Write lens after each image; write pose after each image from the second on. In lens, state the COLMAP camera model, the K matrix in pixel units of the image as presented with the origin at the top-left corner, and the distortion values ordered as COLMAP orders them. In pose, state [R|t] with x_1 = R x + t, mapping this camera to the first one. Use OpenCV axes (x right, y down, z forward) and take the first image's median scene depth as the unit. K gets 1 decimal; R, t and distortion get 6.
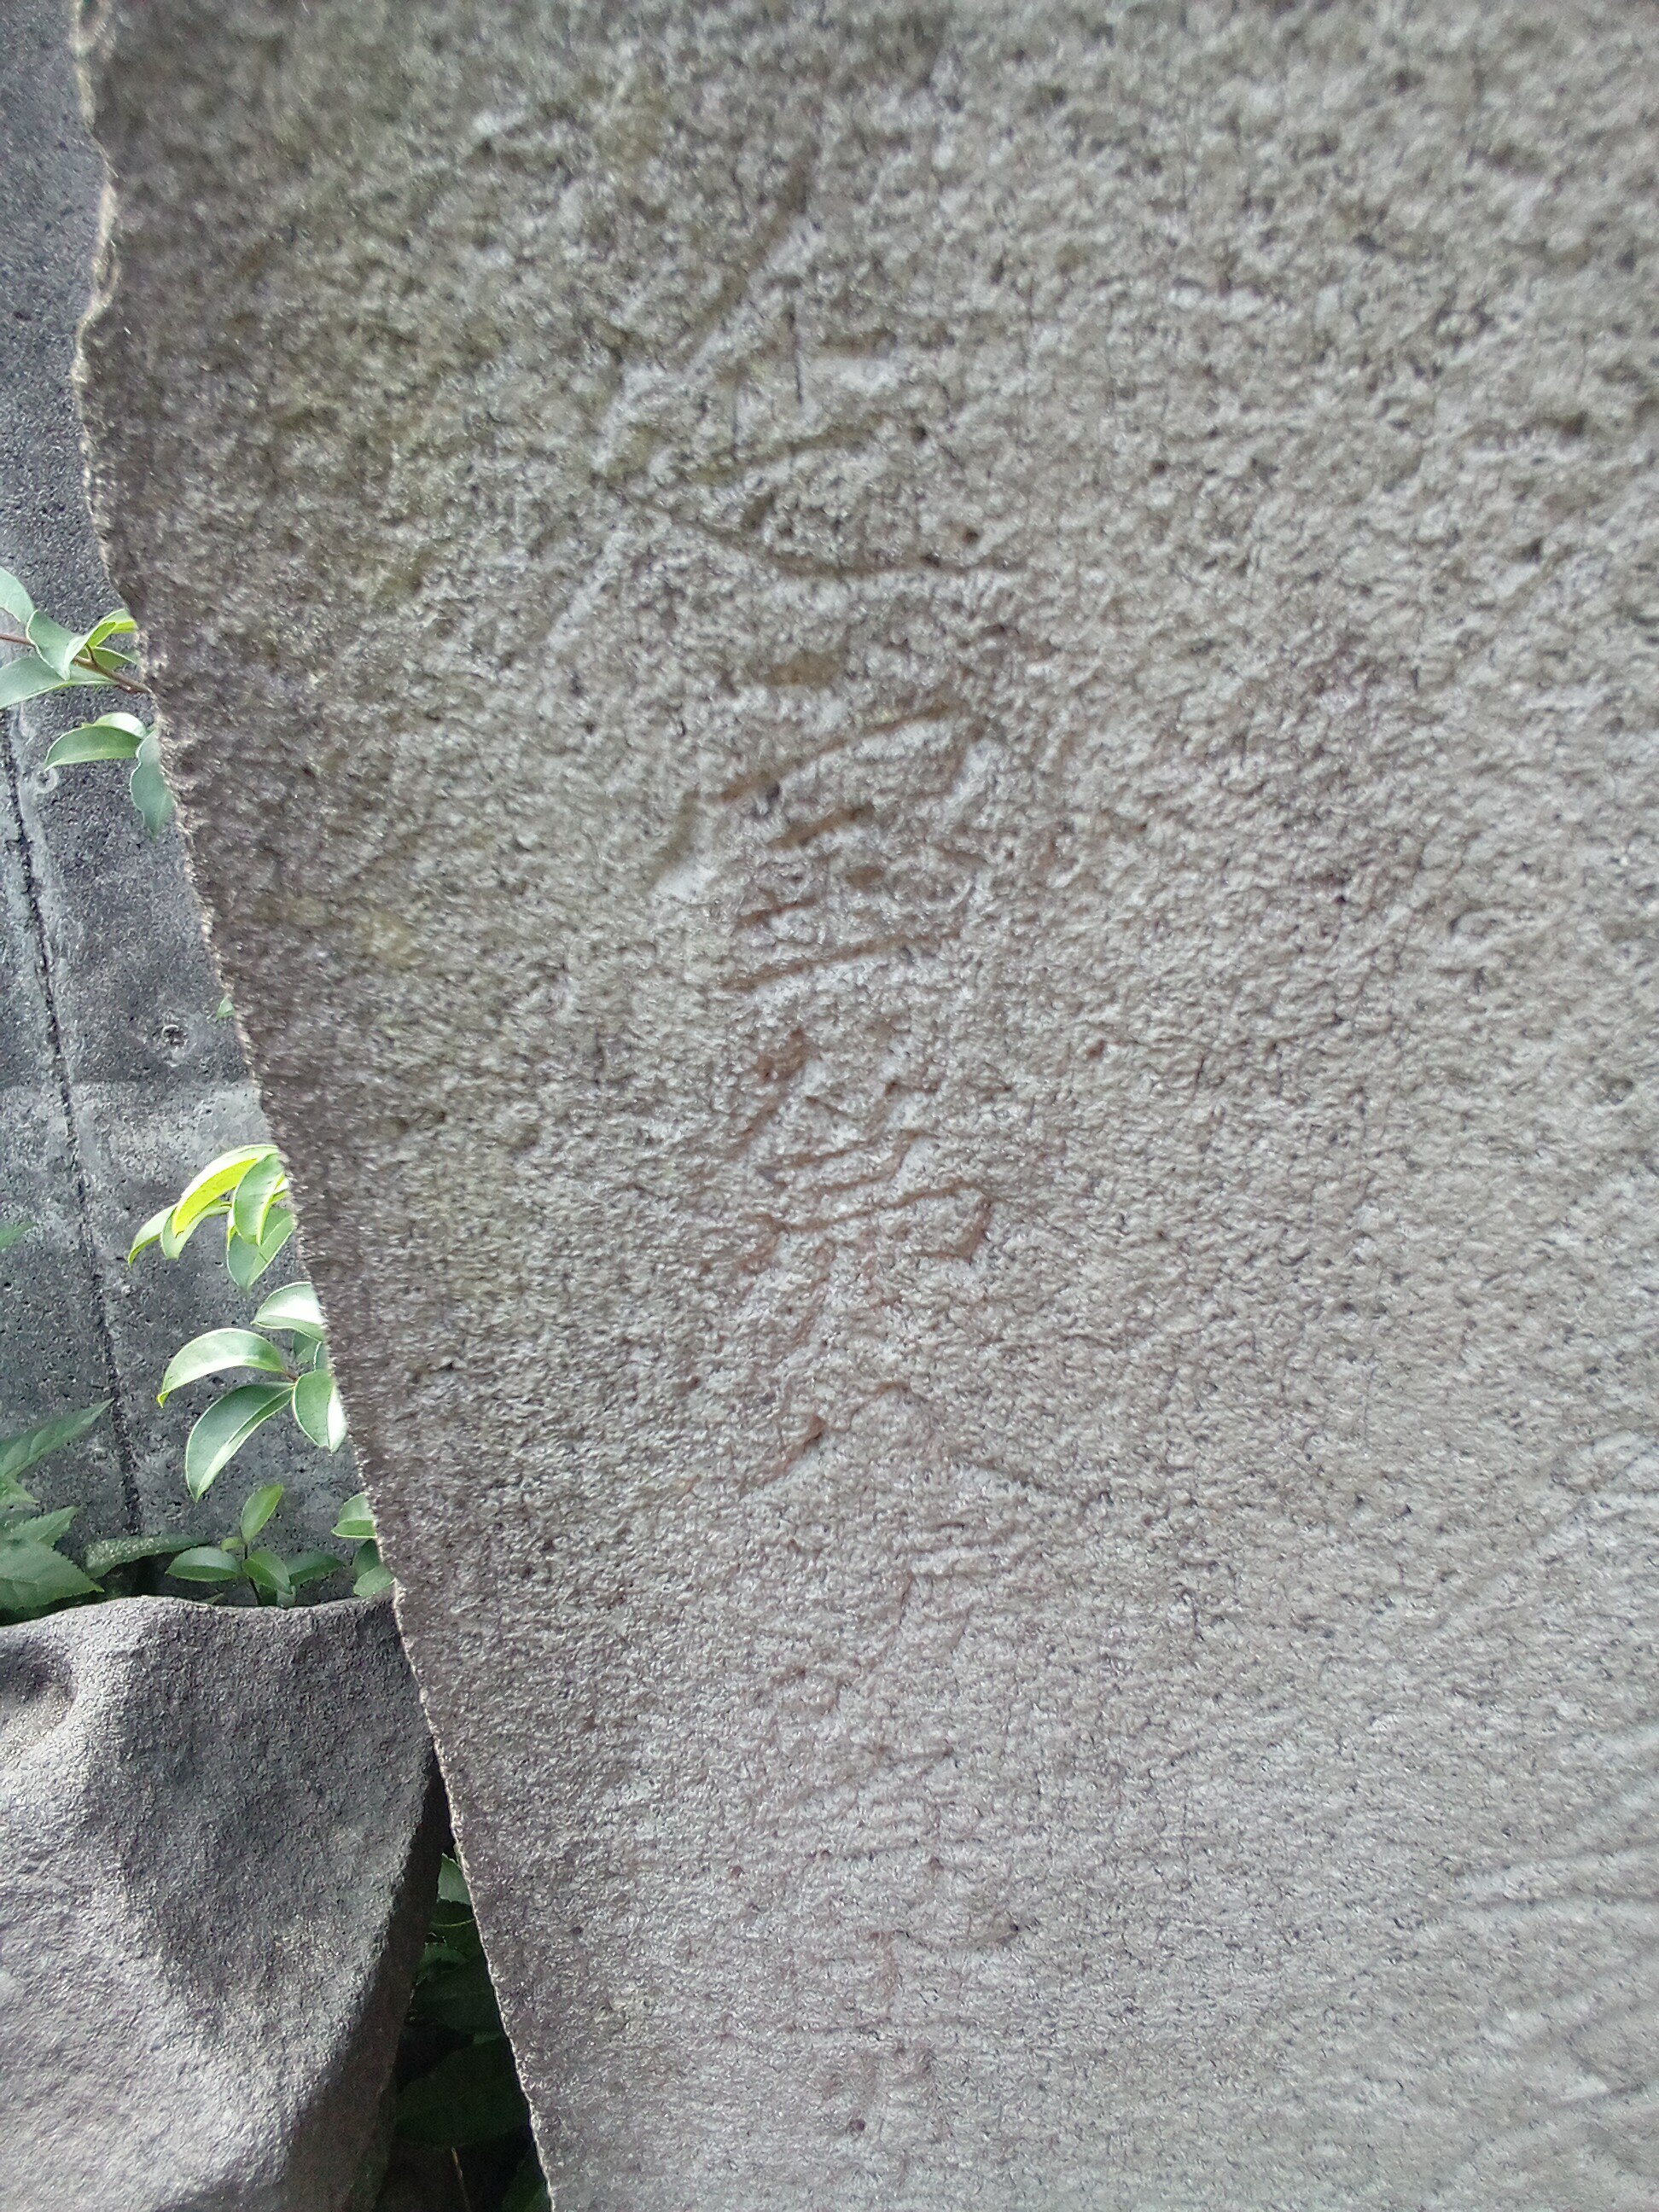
lens RADIAL K [[1833.9, 0, 813.1], [0, 1833.9, 1100.7], [0, 0, 1]] dist [0.019307, -0.018565]
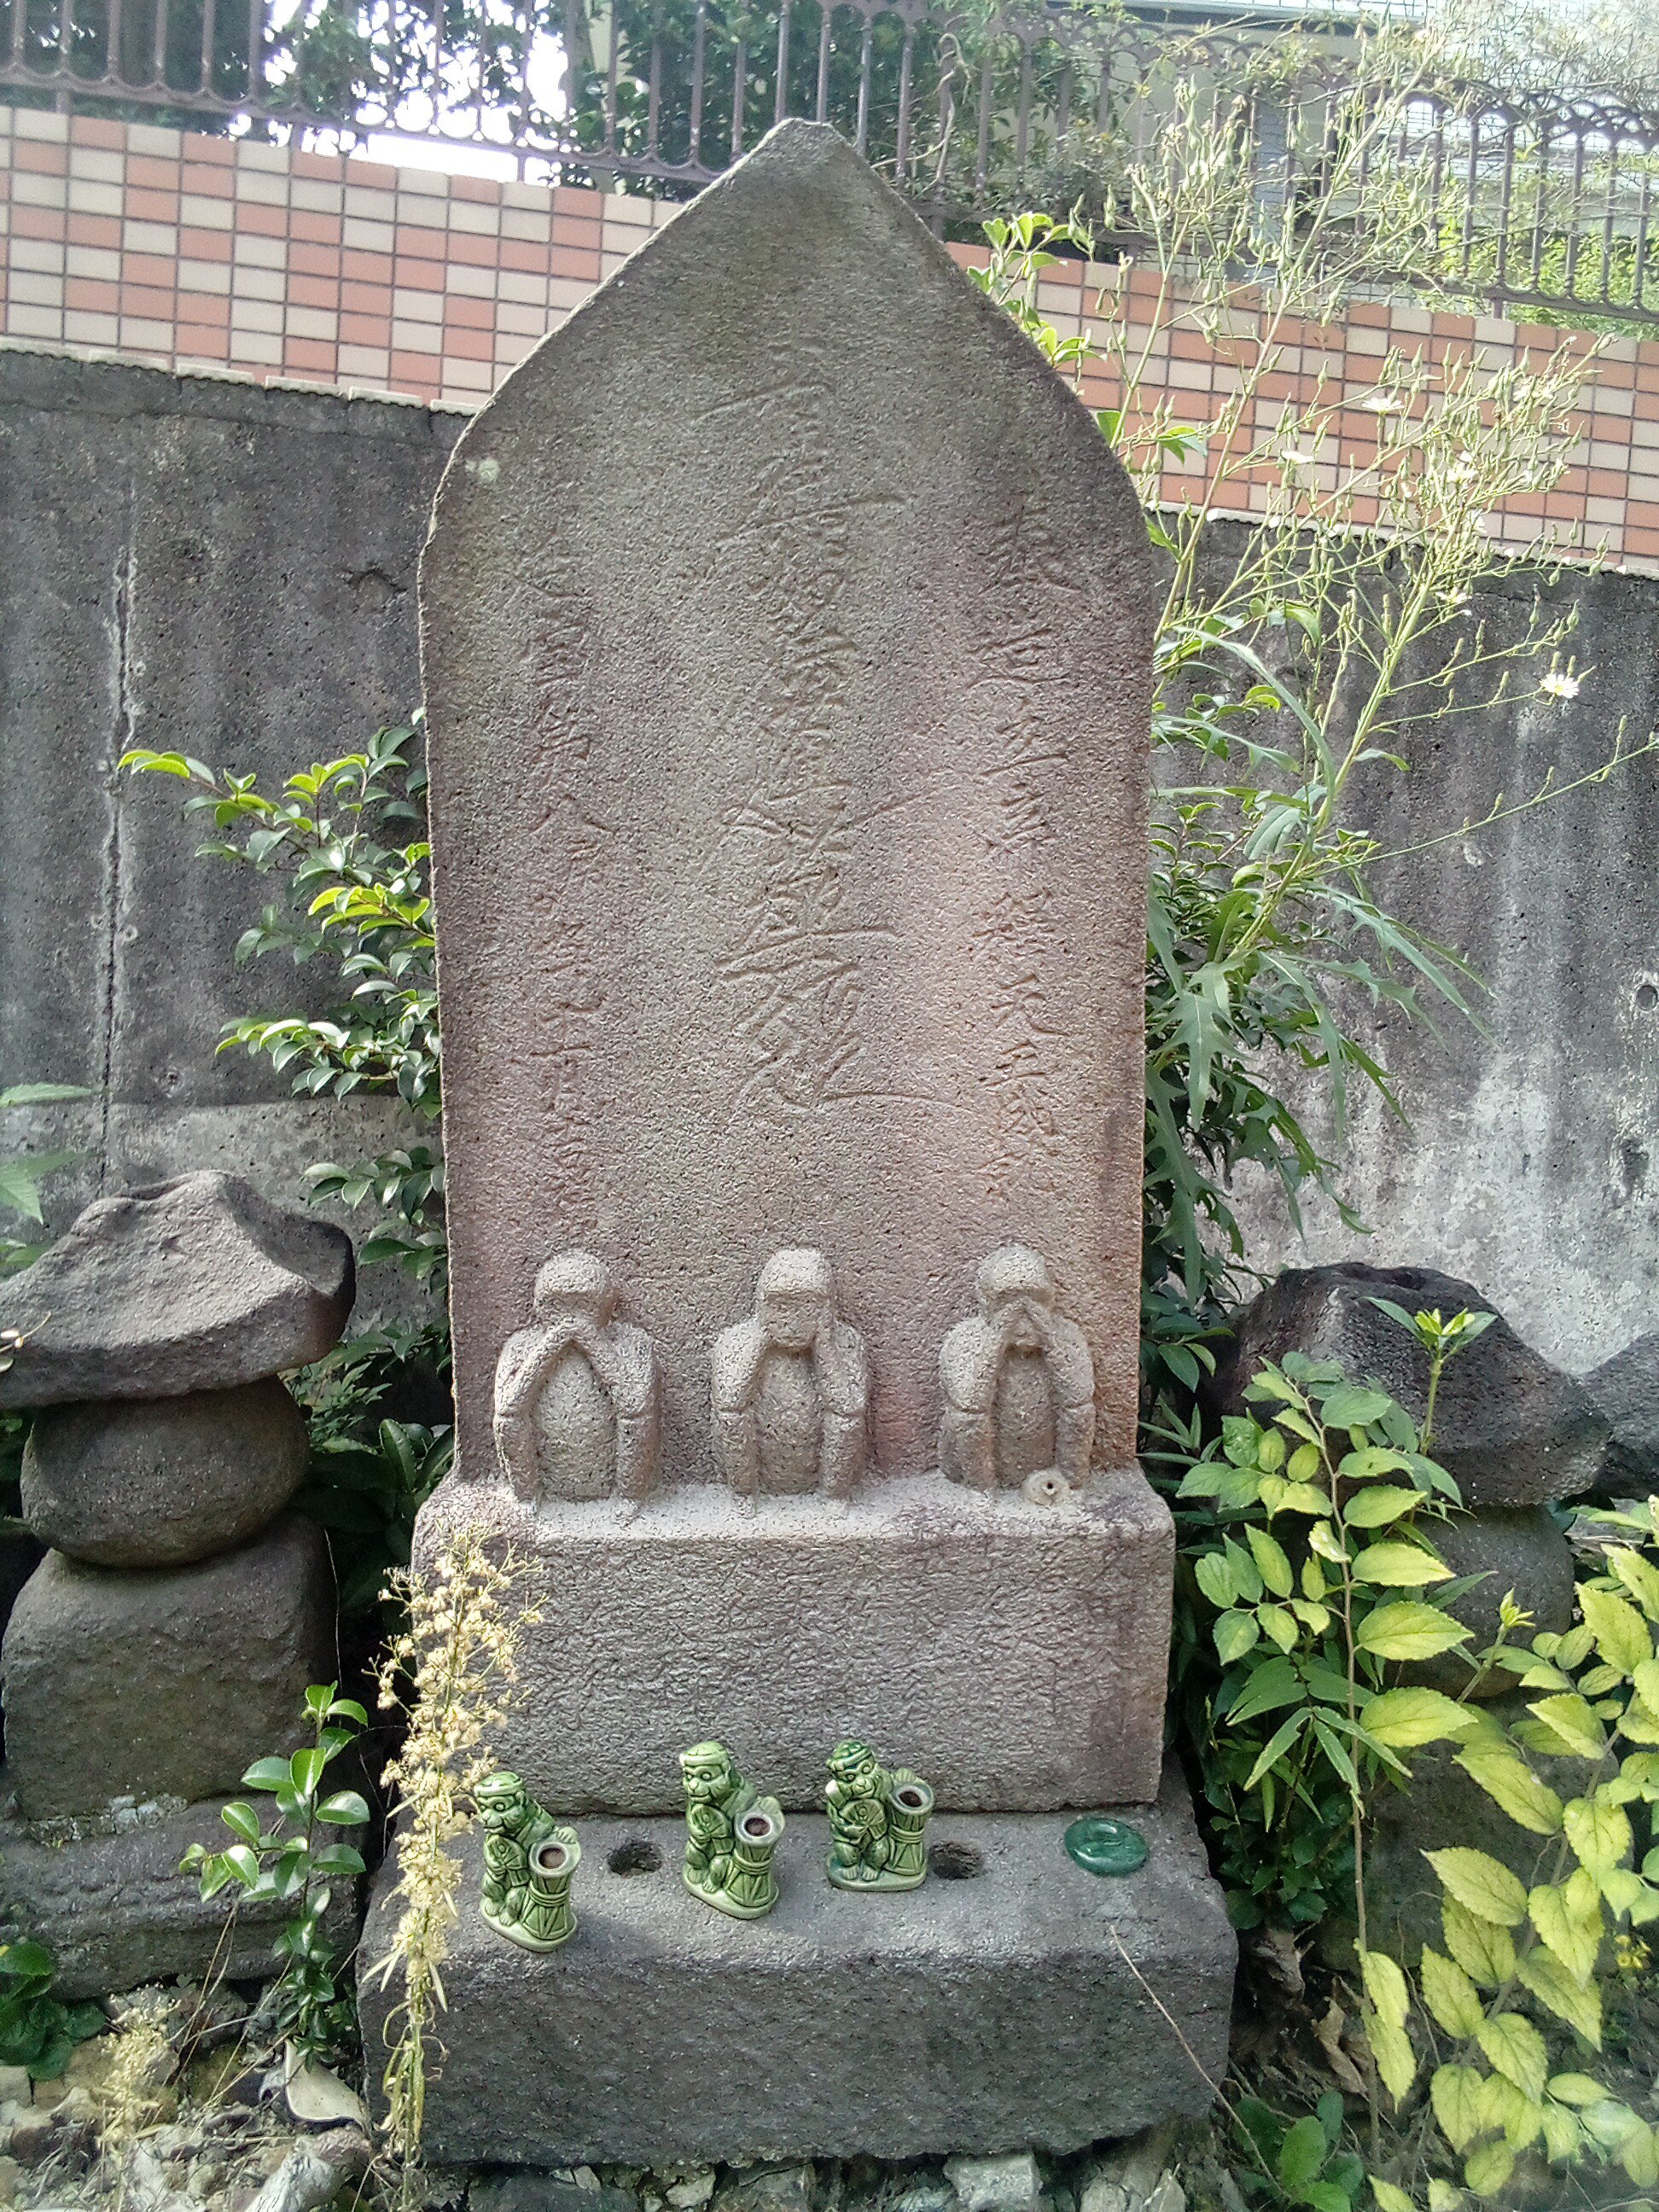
lens RADIAL K [[1833.9, 0, 835.7], [0, 1833.9, 1113.1], [0, 0, 1]] dist [0.019307, -0.018565]
pose [[0.982494, 0.028177, 0.184151, -0.112286], [0.043605, 0.926253, -0.374372, 2.550334], [-0.181119, 0.375848, 0.908809, -2.807086]]
